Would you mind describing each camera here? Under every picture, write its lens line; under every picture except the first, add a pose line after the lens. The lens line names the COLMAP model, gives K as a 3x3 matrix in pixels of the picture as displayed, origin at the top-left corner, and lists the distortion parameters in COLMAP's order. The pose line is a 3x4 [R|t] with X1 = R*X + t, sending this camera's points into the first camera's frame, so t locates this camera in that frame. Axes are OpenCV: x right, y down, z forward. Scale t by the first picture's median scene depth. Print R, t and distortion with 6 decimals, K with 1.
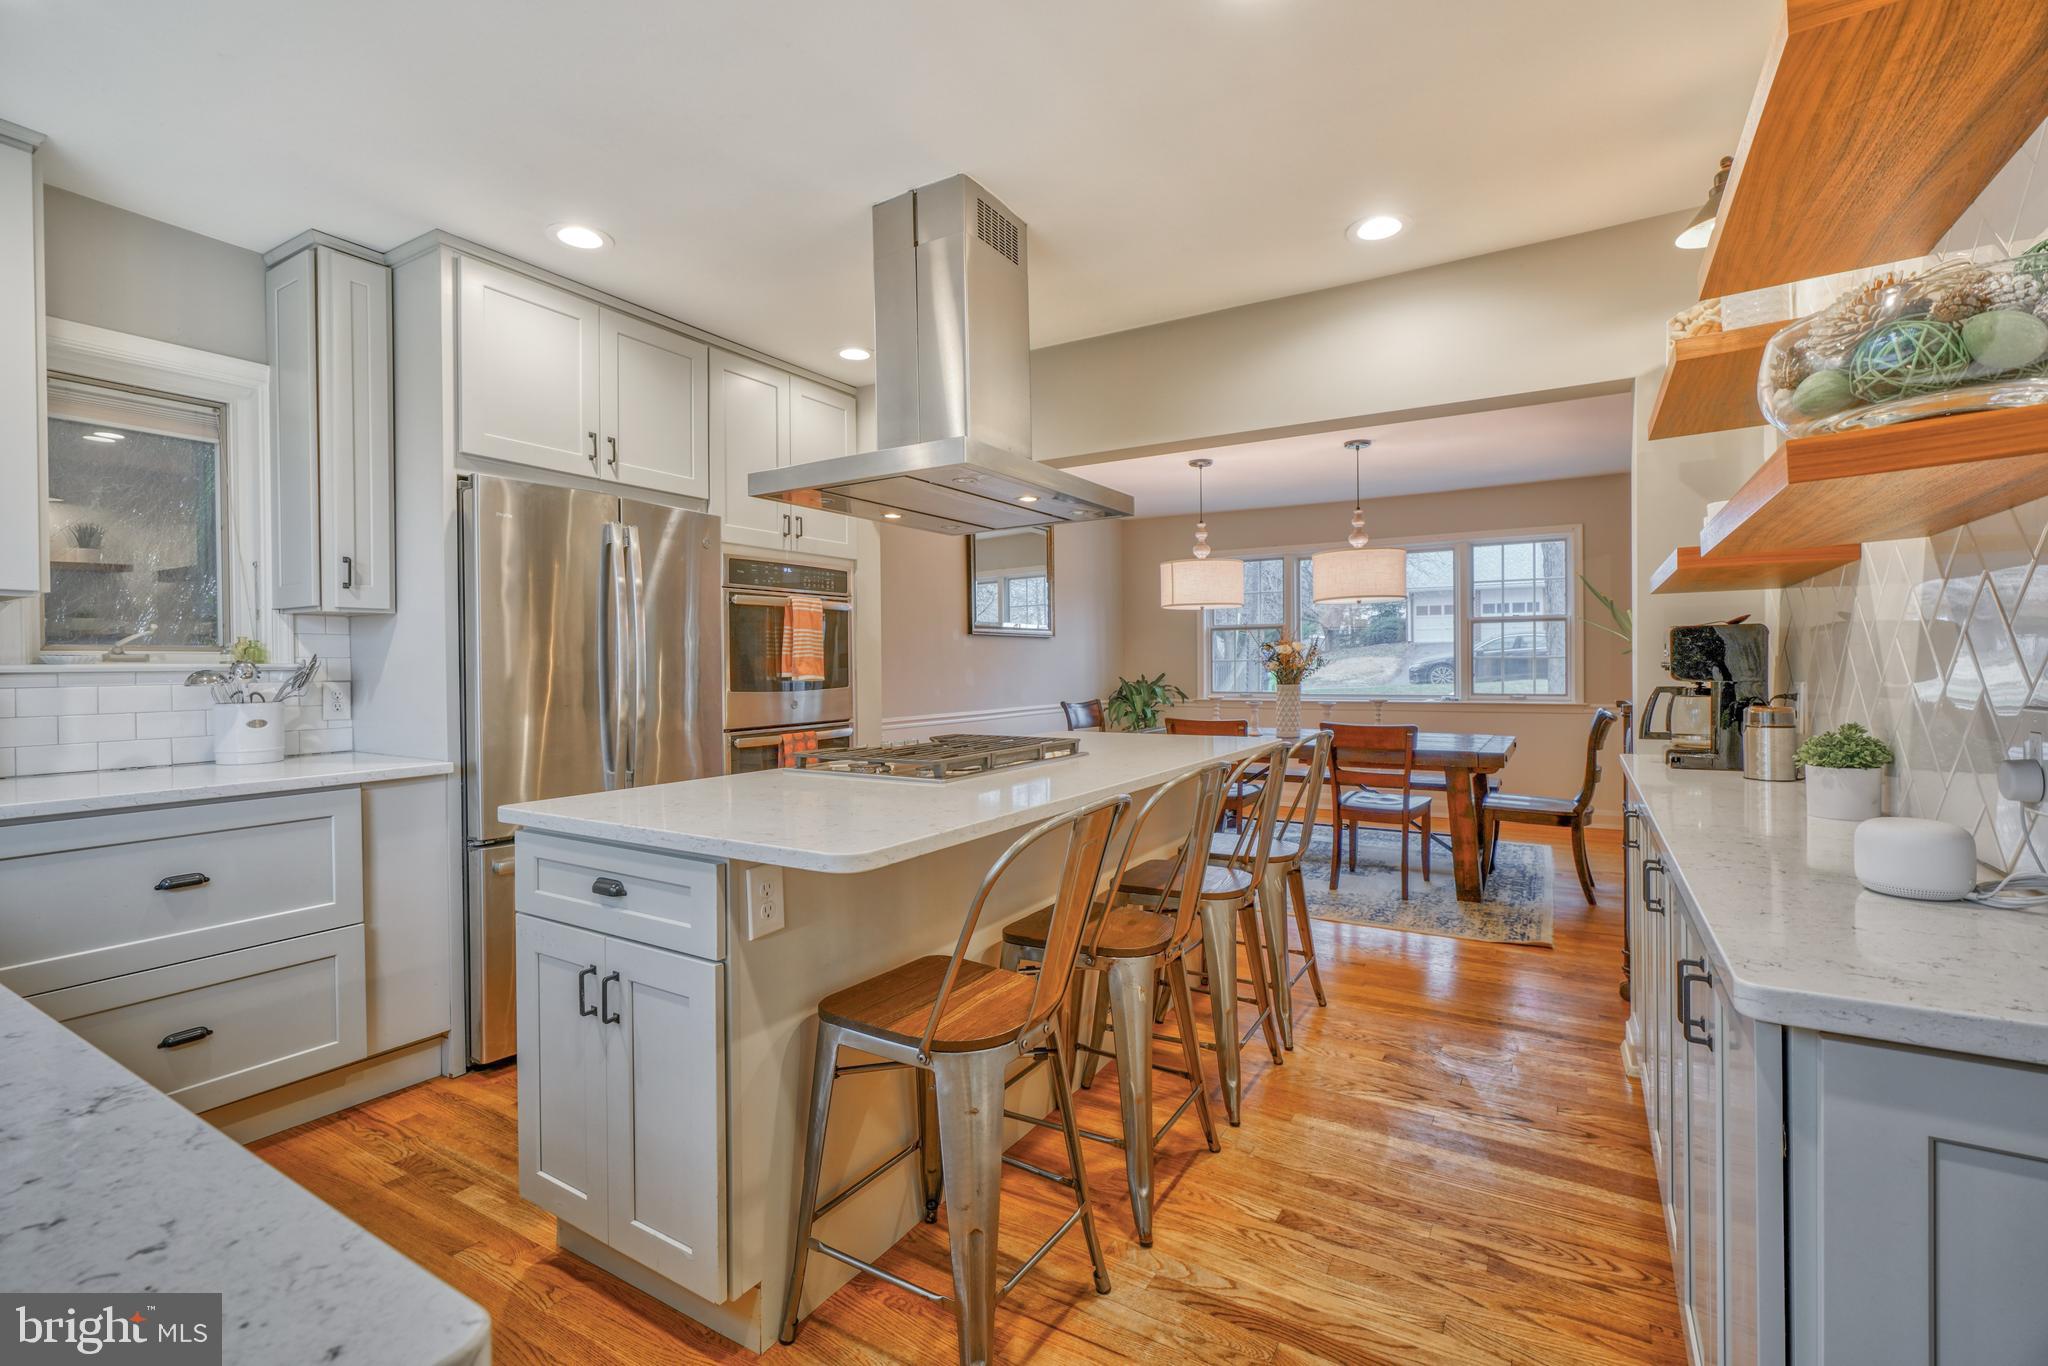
lens RADIAL K [[910.8, 0, 1016.4], [0, 910.8, 675.2], [0, 0, 1]] dist [-0.013590, 0.006398]
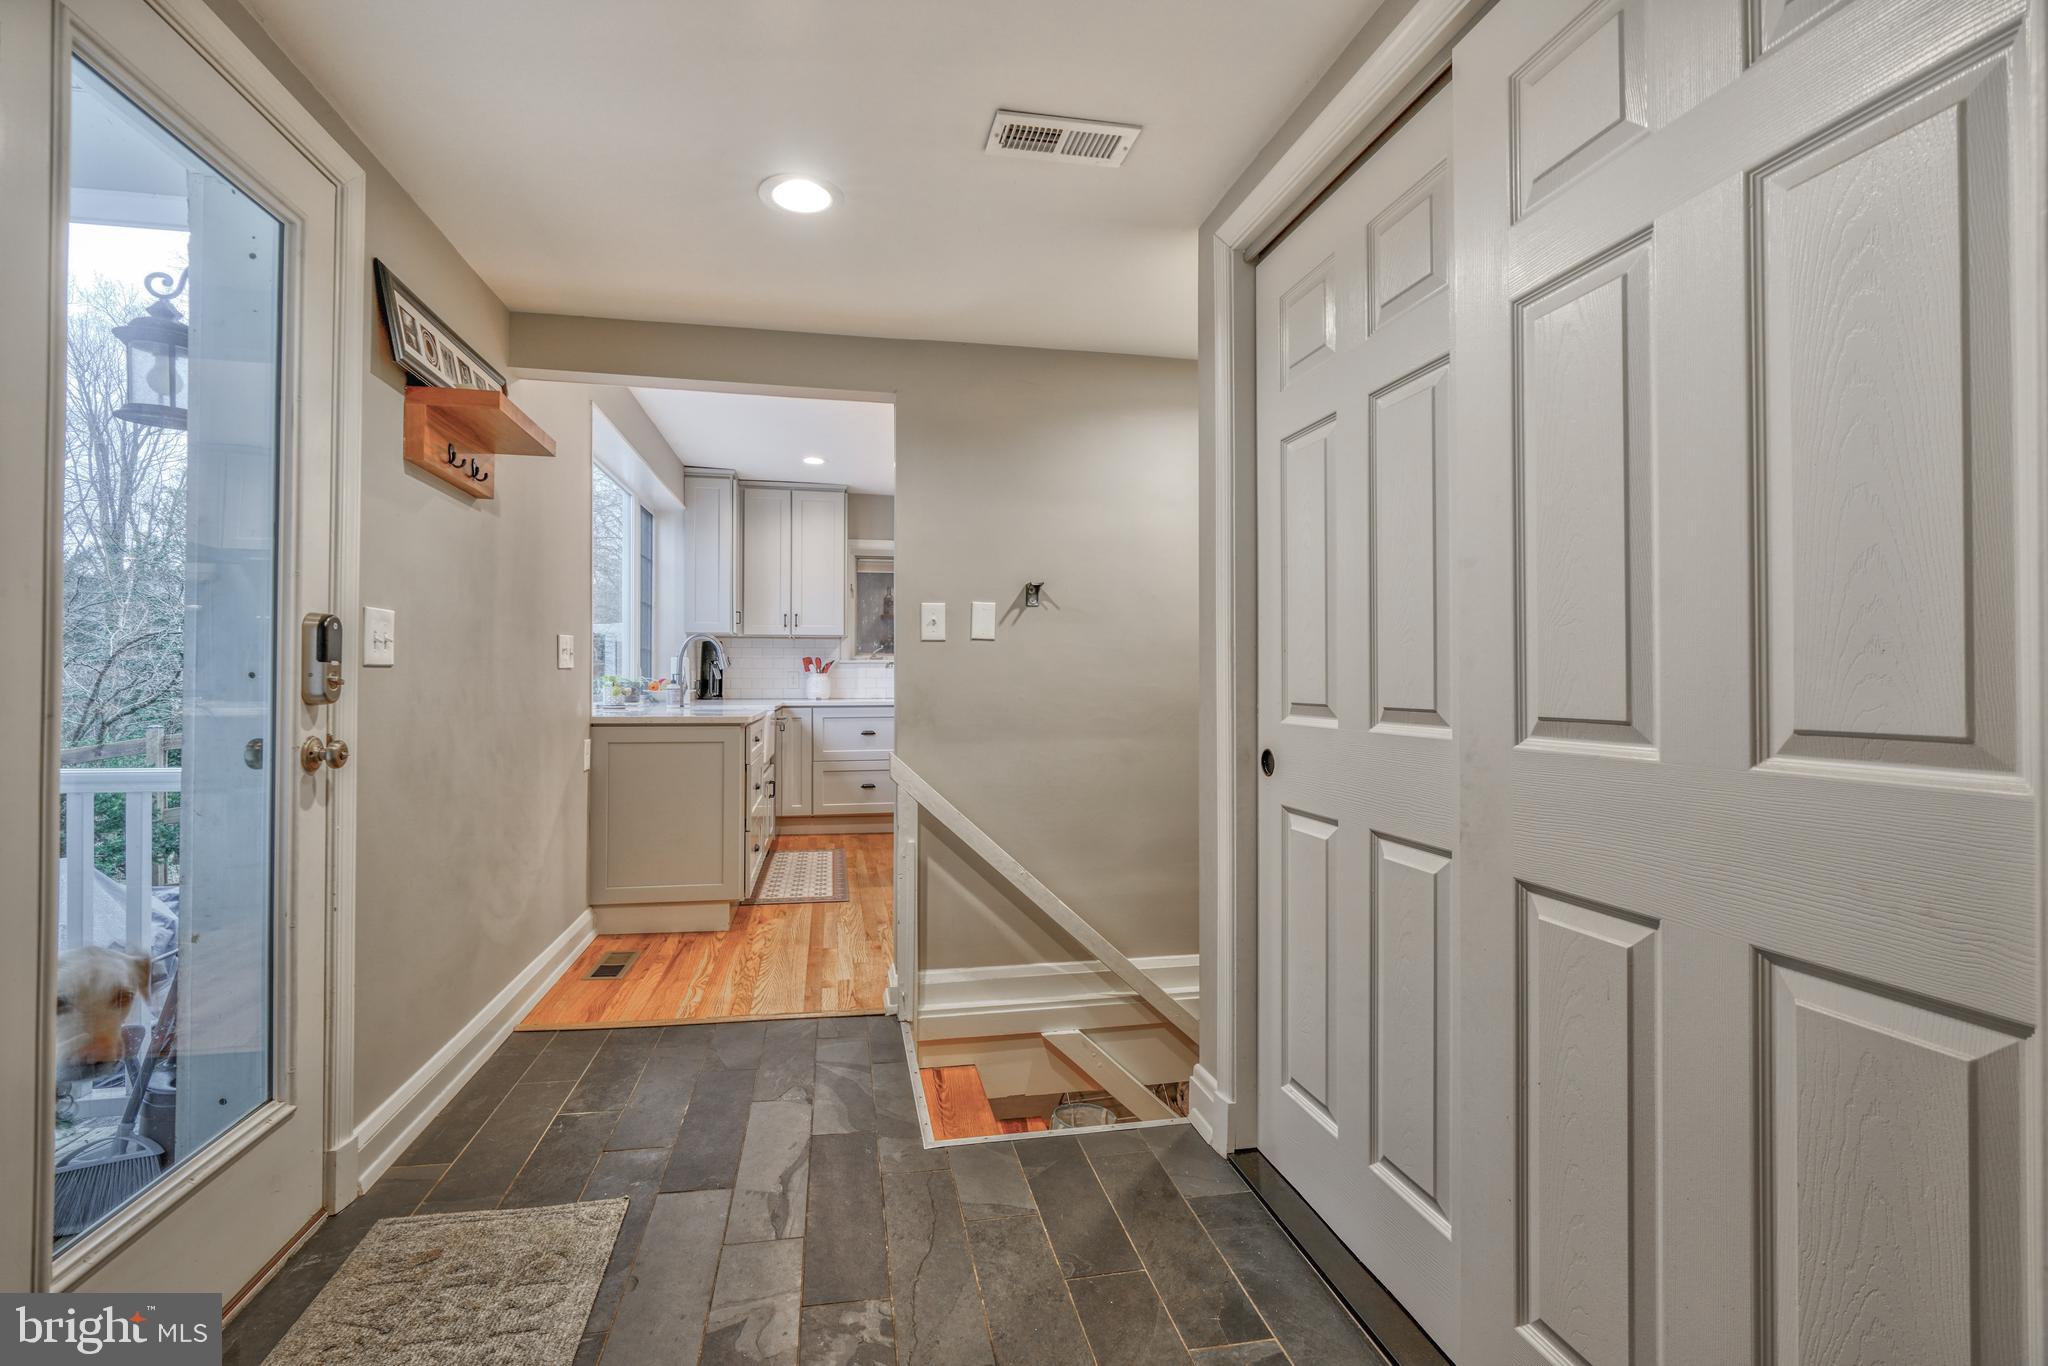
lens RADIAL K [[910.8, 0, 1016.4], [0, 910.8, 675.2], [0, 0, 1]] dist [-0.013590, 0.006398]
pose [[0.680410, 0.000515, -0.732832, 1.572845], [-0.007437, 0.999953, -0.006202, 0.057673], [0.732794, 0.009670, 0.680381, -0.658600]]
